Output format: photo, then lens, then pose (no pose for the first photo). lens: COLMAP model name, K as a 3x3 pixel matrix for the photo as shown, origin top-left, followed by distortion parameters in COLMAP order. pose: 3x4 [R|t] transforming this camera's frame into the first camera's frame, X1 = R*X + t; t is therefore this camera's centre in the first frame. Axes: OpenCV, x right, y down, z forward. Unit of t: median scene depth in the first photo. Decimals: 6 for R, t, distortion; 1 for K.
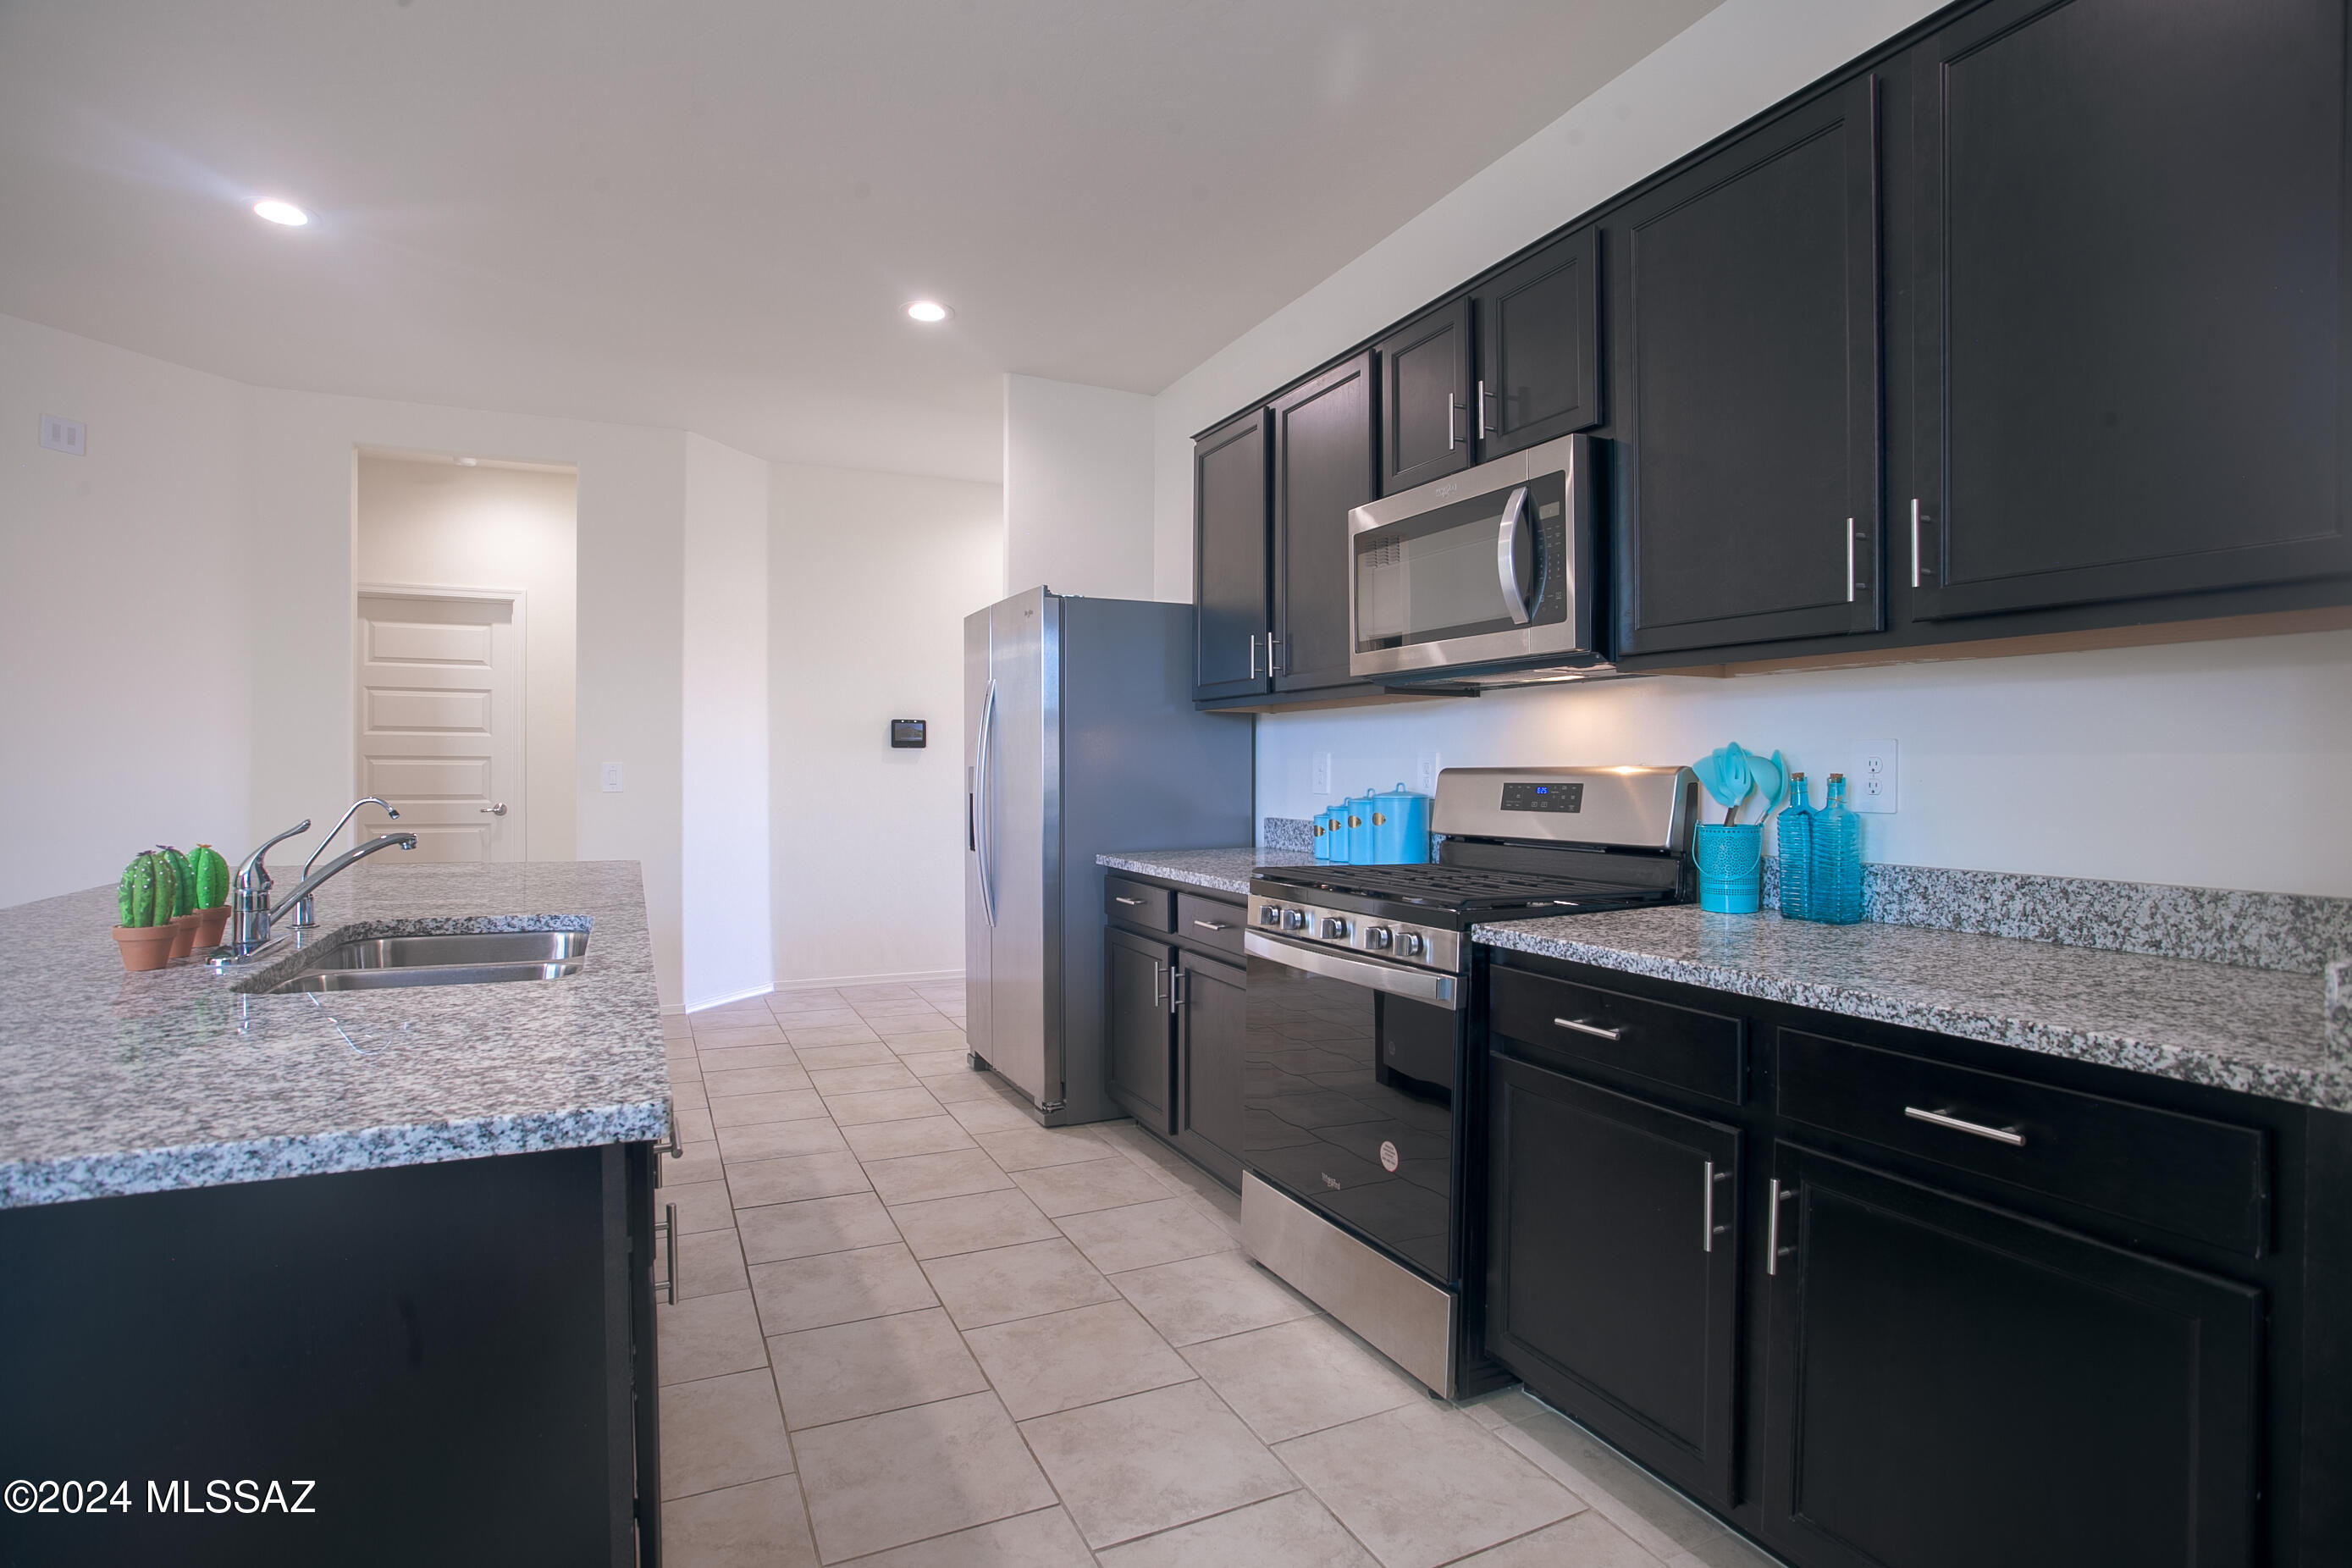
lens RADIAL K [[1157.3, 0, 1158.7], [0, 1157.3, 770.9], [0, 0, 1]] dist [-0.075074, 0.033913]
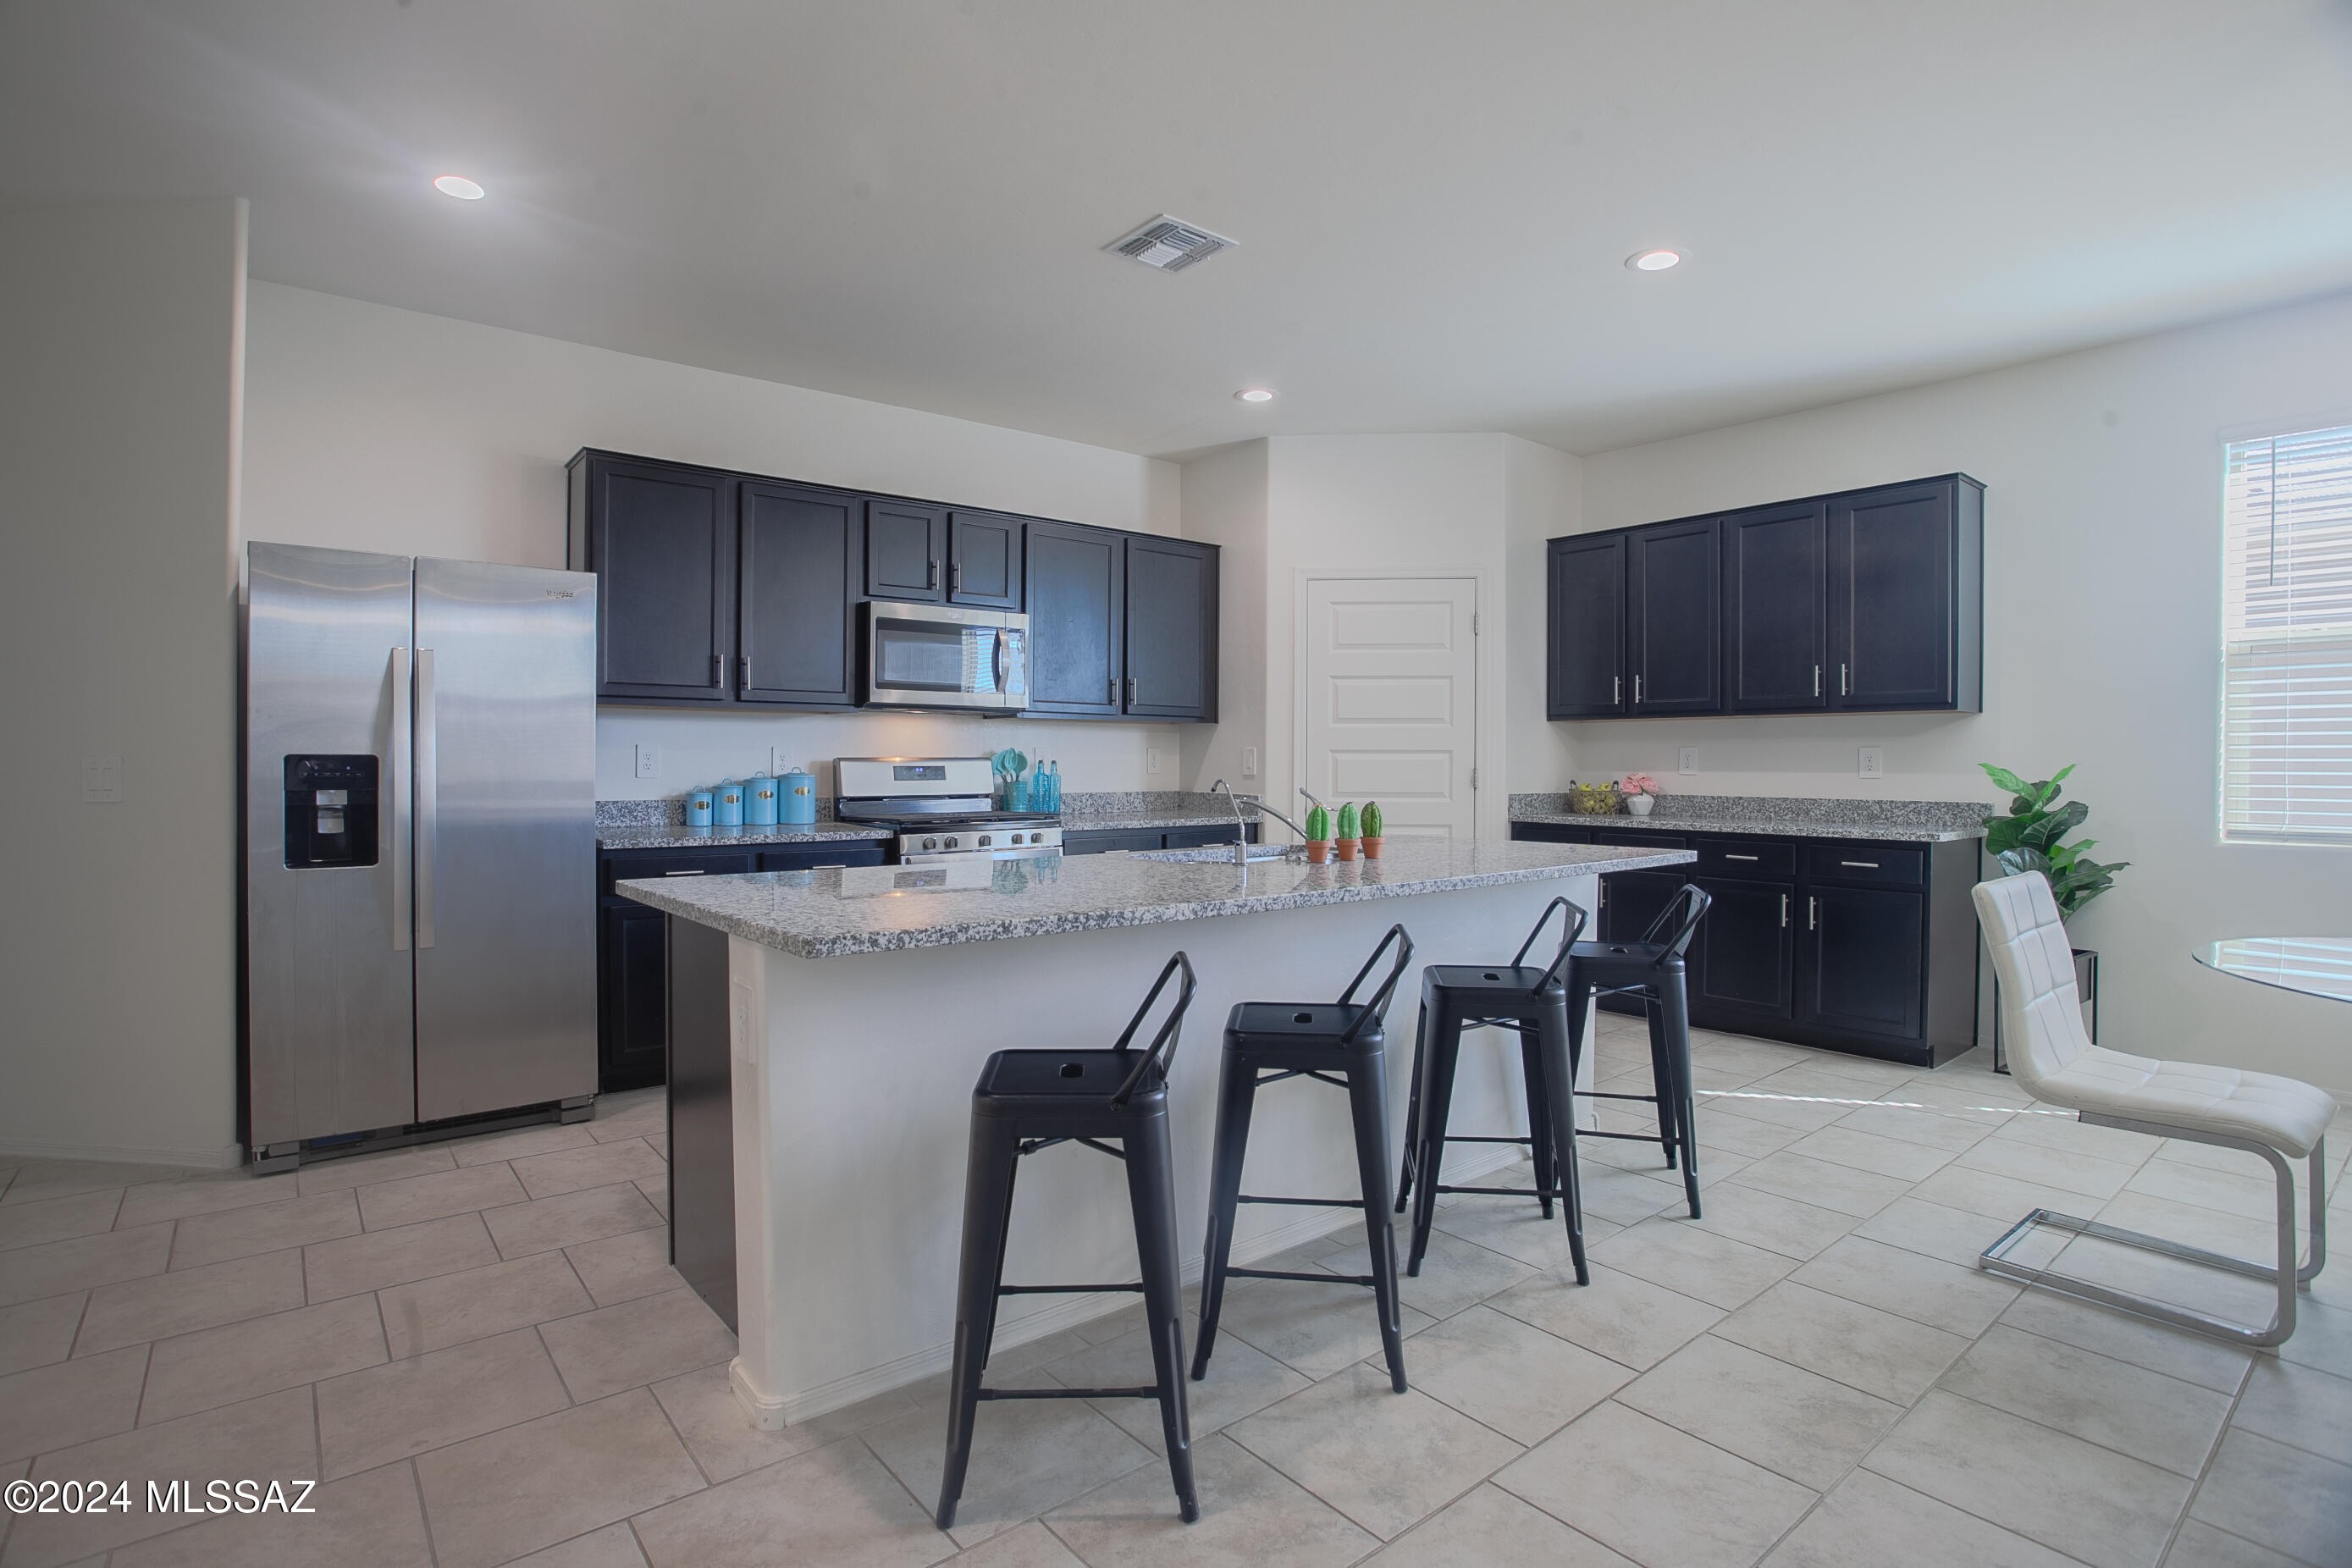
lens RADIAL K [[1157.3, 0, 1158.7], [0, 1157.3, 770.9], [0, 0, 1]] dist [-0.075074, 0.033913]
pose [[-0.237230, -0.012193, 0.971377, -1.686473], [-0.001998, 0.999925, 0.012063, -0.005291], [-0.971451, 0.000921, -0.237237, 1.096772]]
